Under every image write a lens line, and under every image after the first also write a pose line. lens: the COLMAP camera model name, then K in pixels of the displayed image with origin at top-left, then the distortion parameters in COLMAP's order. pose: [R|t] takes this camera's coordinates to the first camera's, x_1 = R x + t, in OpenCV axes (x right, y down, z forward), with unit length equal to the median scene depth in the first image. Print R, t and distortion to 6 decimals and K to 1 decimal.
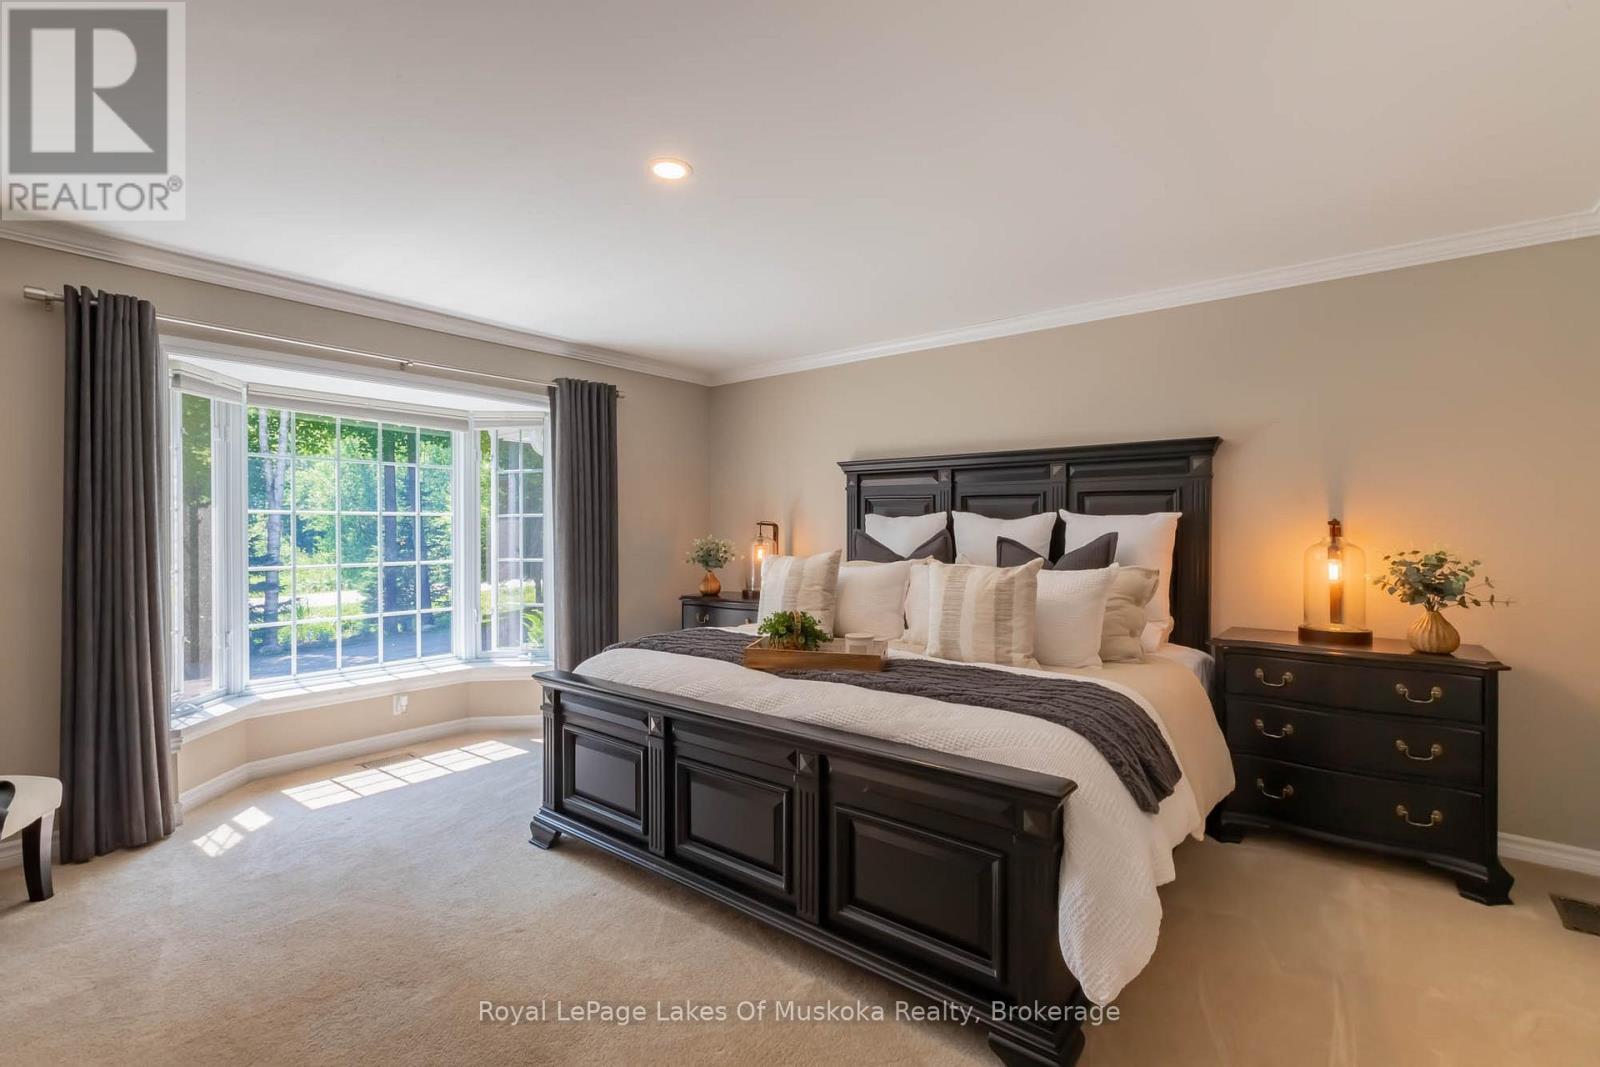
lens RADIAL K [[731.2, 0, 800.7], [0, 731.2, 529.8], [0, 0, 1]] dist [0.000642, -0.000135]
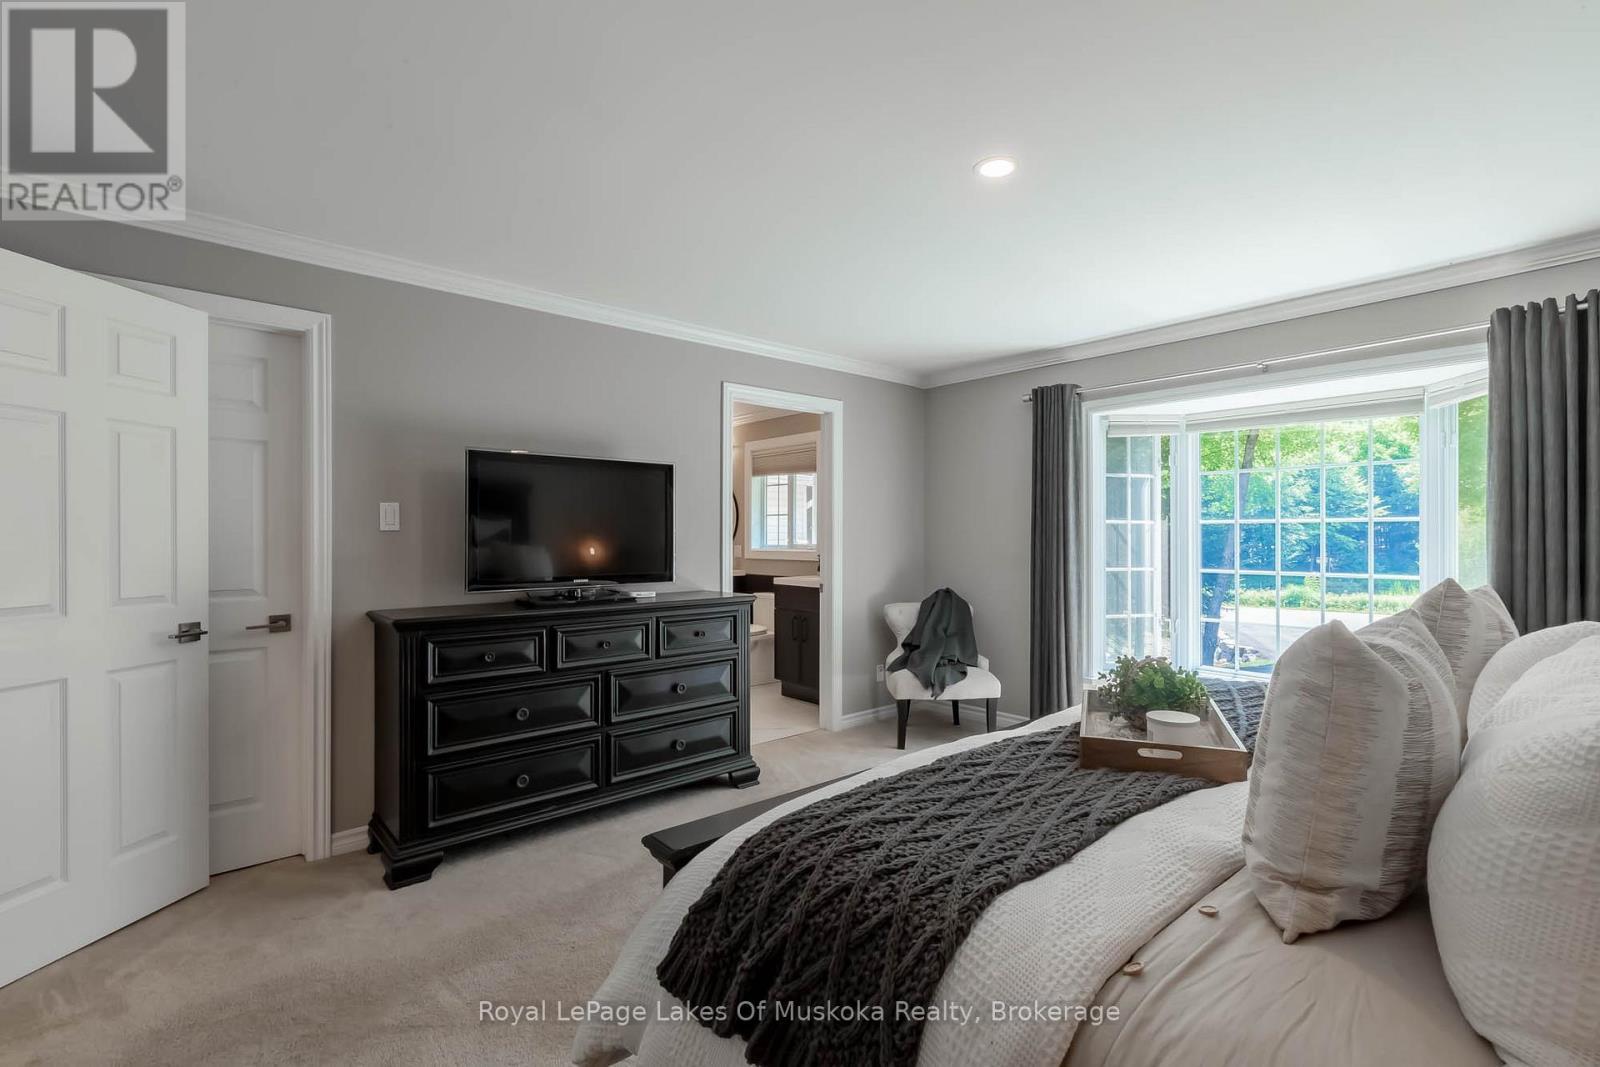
lens RADIAL K [[731.2, 0, 801.2], [0, 731.2, 537.4], [0, 0, 1]] dist [0.000642, -0.000135]
pose [[-0.186057, -0.006880, -0.982515, 0.539016], [-0.007410, 0.999957, -0.005599, 0.008359], [0.982511, 0.006238, -0.186100, 0.613767]]
